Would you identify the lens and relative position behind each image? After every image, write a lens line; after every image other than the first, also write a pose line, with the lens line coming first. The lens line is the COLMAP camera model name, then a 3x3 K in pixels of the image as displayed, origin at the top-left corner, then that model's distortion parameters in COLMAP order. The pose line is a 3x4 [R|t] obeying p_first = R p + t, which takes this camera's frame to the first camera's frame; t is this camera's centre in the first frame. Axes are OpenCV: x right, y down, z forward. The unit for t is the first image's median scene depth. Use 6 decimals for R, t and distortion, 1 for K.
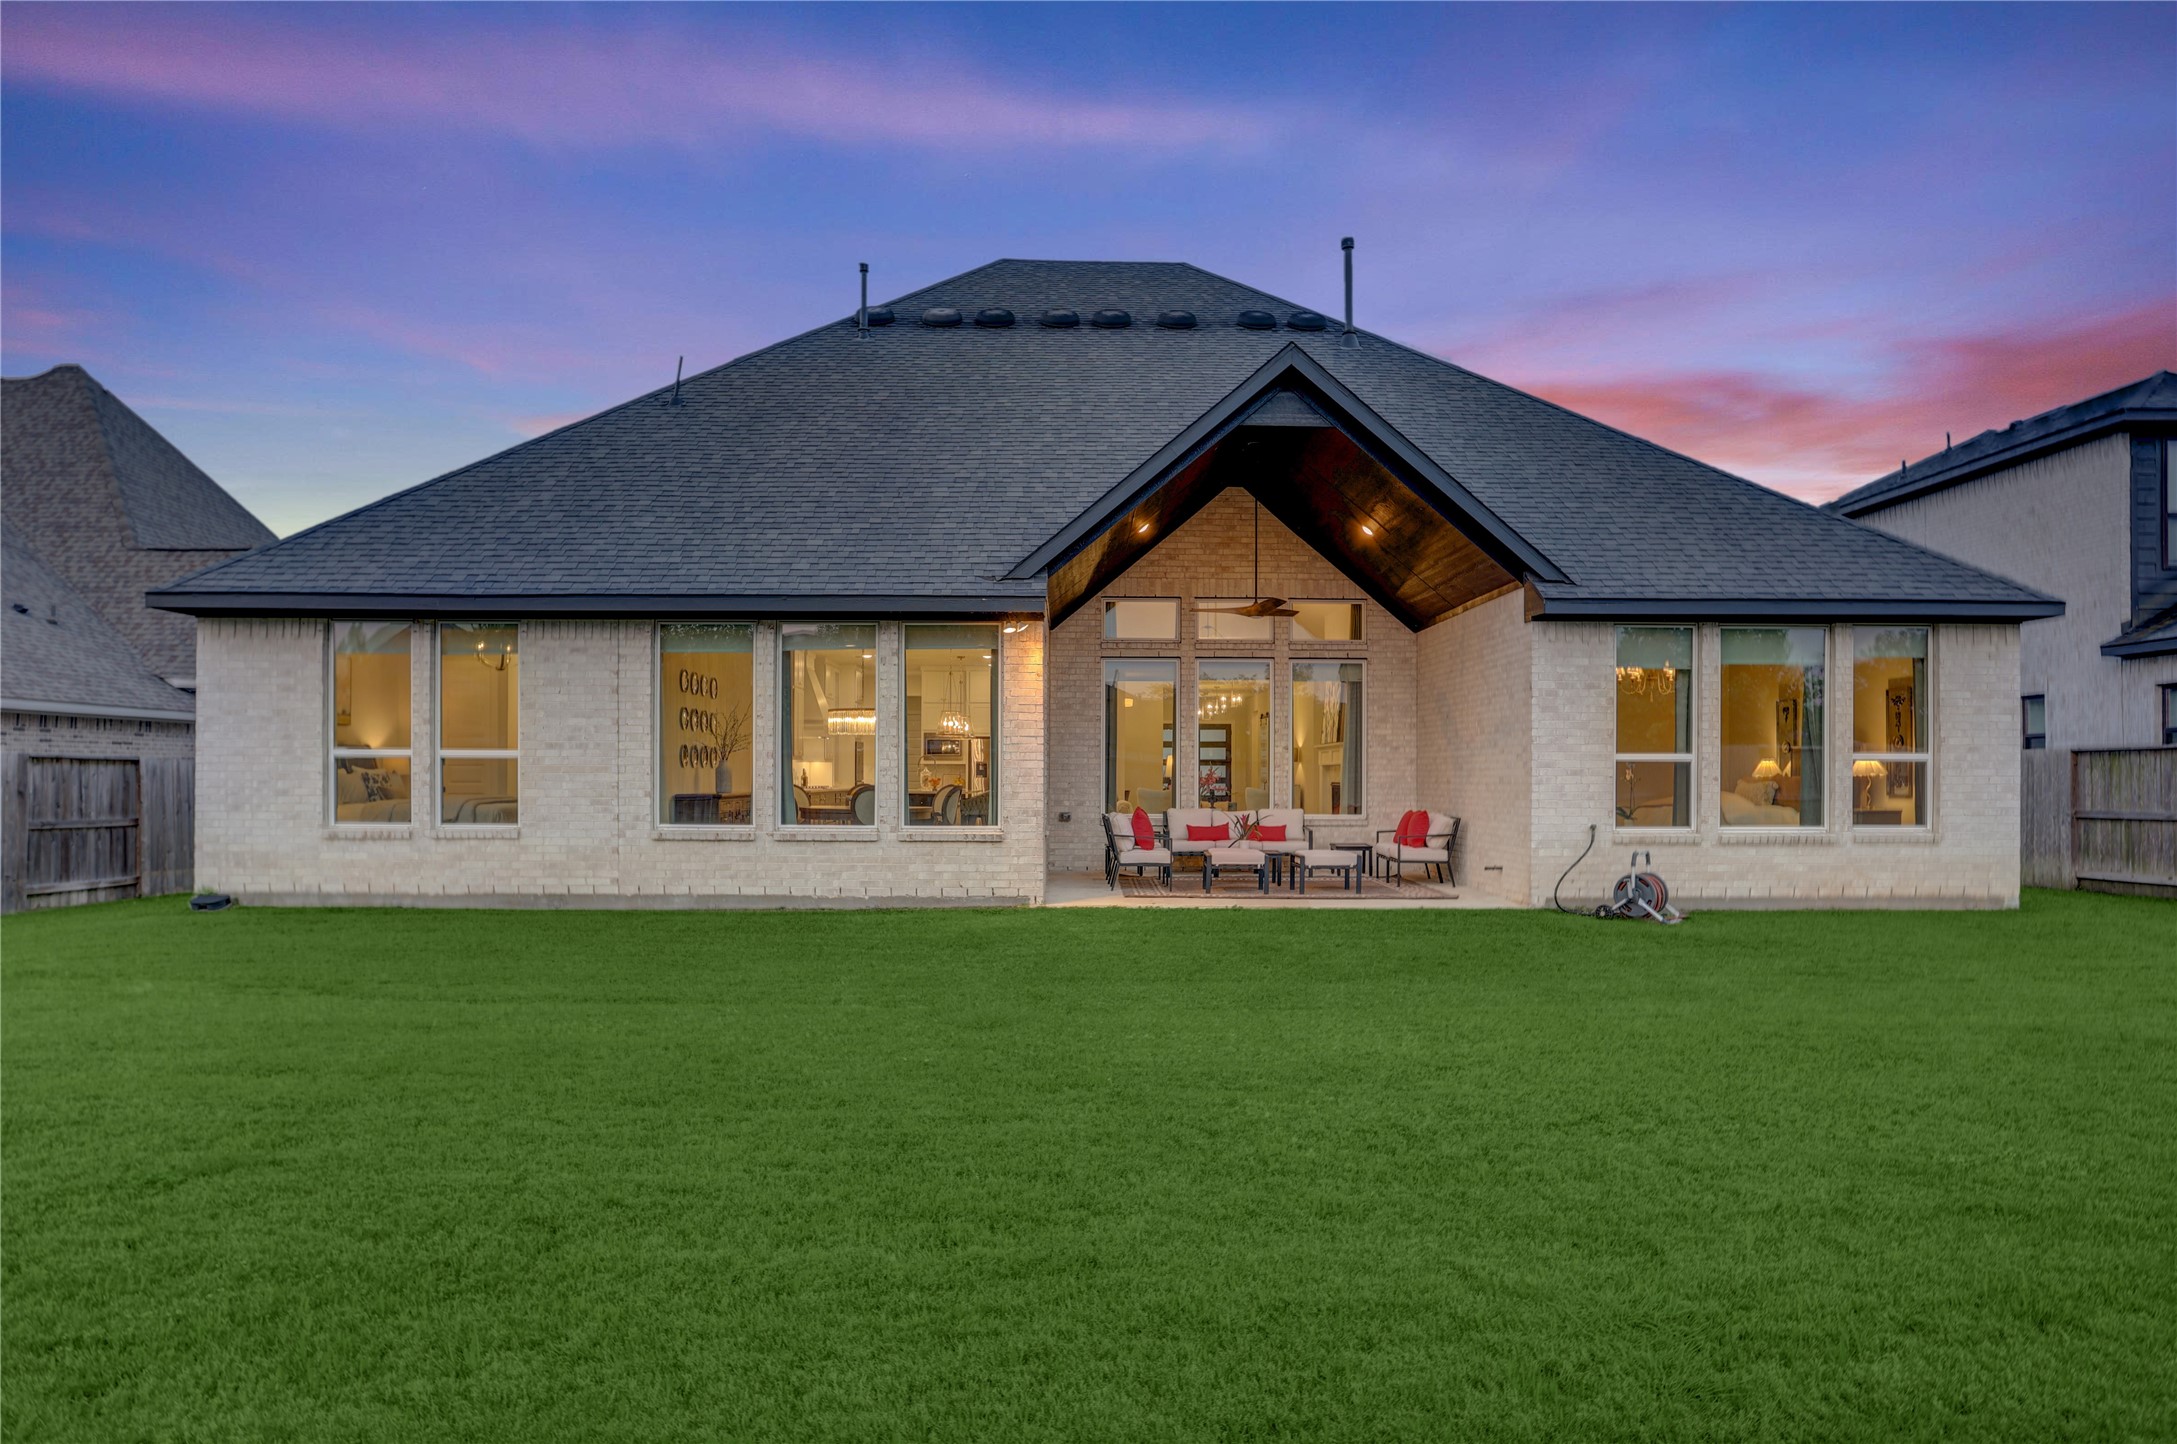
lens RADIAL K [[1342.5, 0, 1114.8], [0, 1342.5, 794.8], [0, 0, 1]] dist [-0.009009, -0.000774]
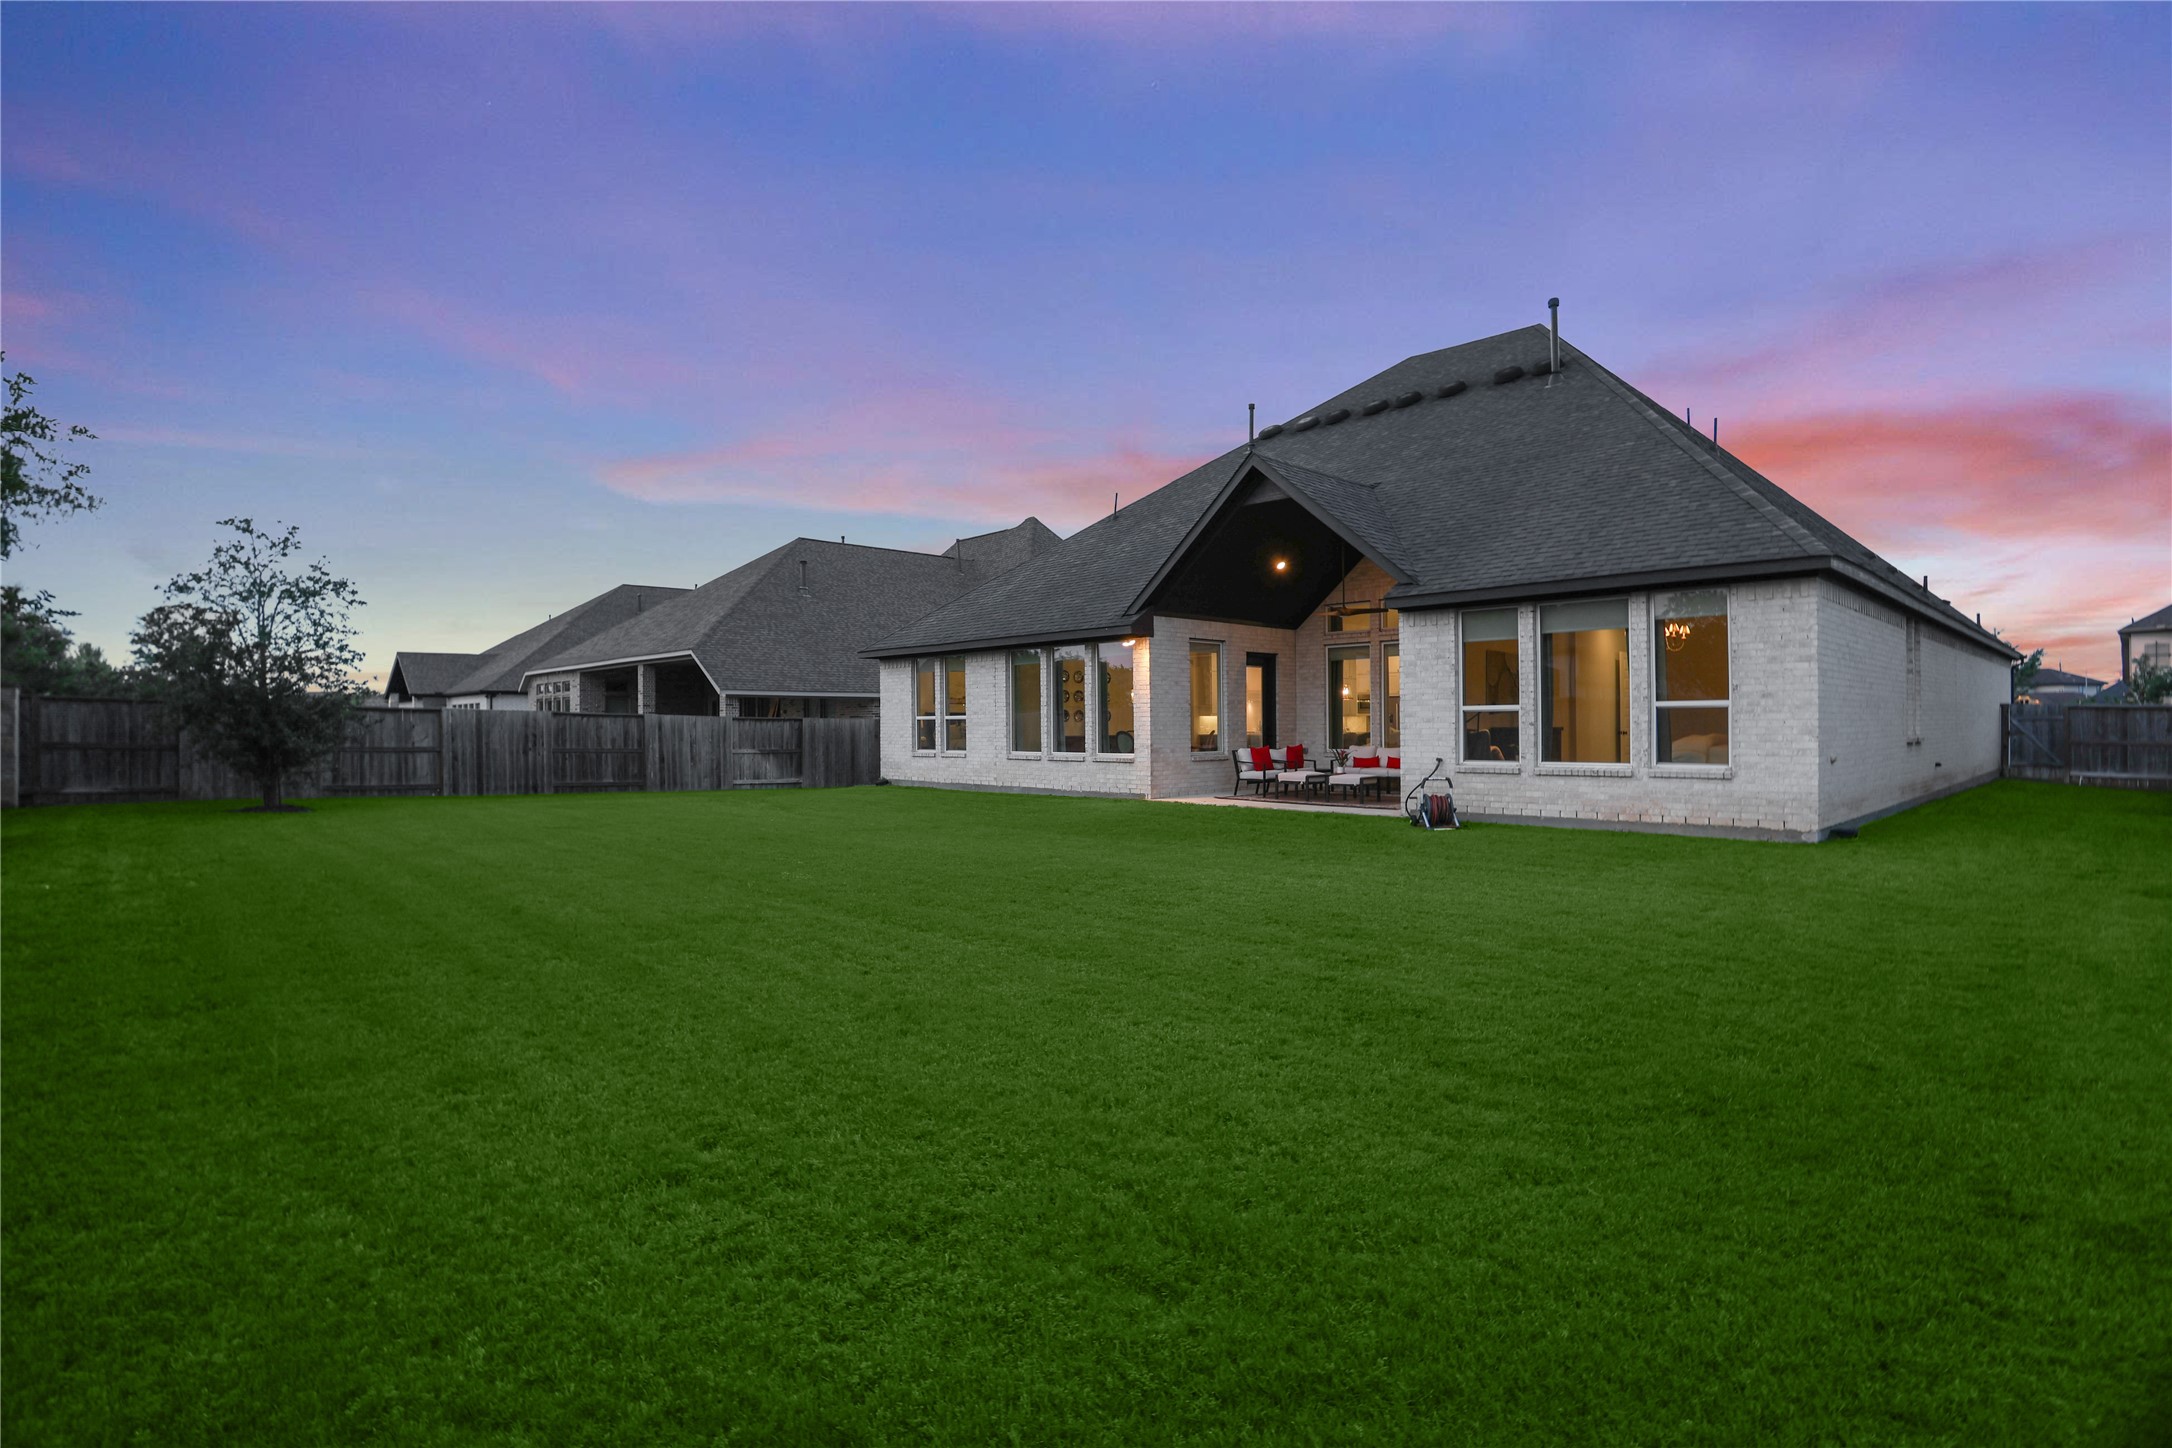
lens RADIAL K [[1064.0, 0, 1079.7], [0, 1064.0, 728.3], [0, 0, 1]] dist [-0.061701, 0.024856]
pose [[0.671053, -0.005259, -0.741391, 0.897147], [-0.001733, 0.999961, -0.008662, 0.001632], [0.741408, 0.007097, 0.671017, 0.006521]]
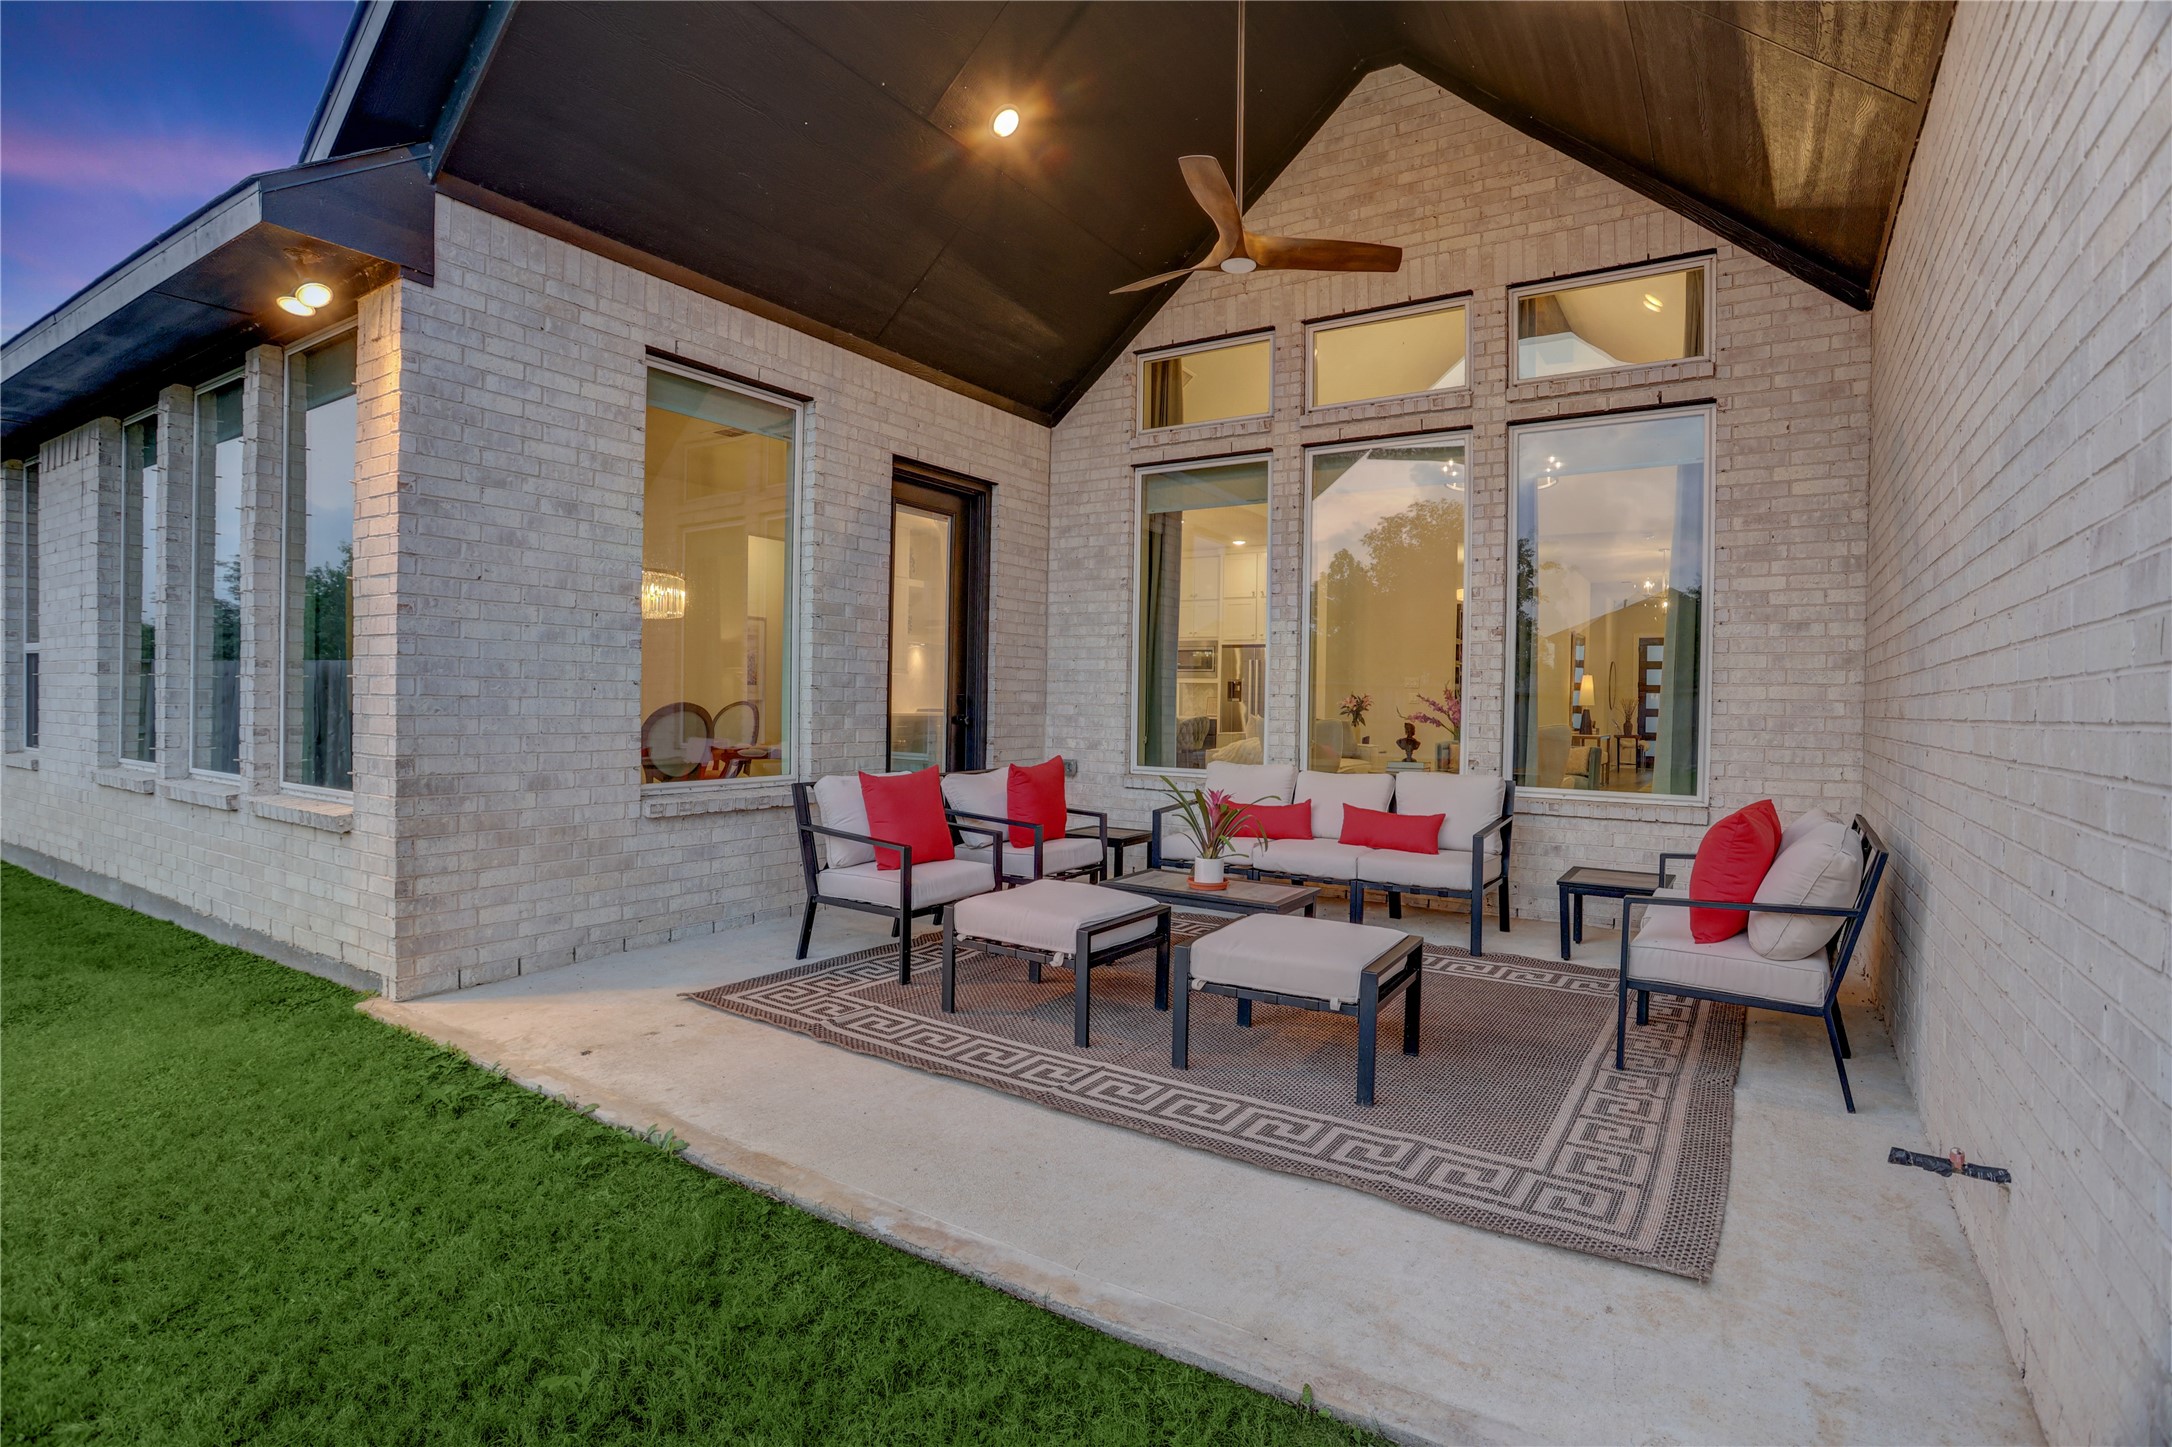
lens RADIAL K [[1064.0, 0, 1088.5], [0, 1064.0, 717.1], [0, 0, 1]] dist [-0.061701, 0.024856]
pose [[0.823513, 0.018641, -0.566991, 0.279298], [-0.020587, 0.999784, 0.002969, -0.007646], [0.566923, 0.009227, 0.823719, 0.855693]]
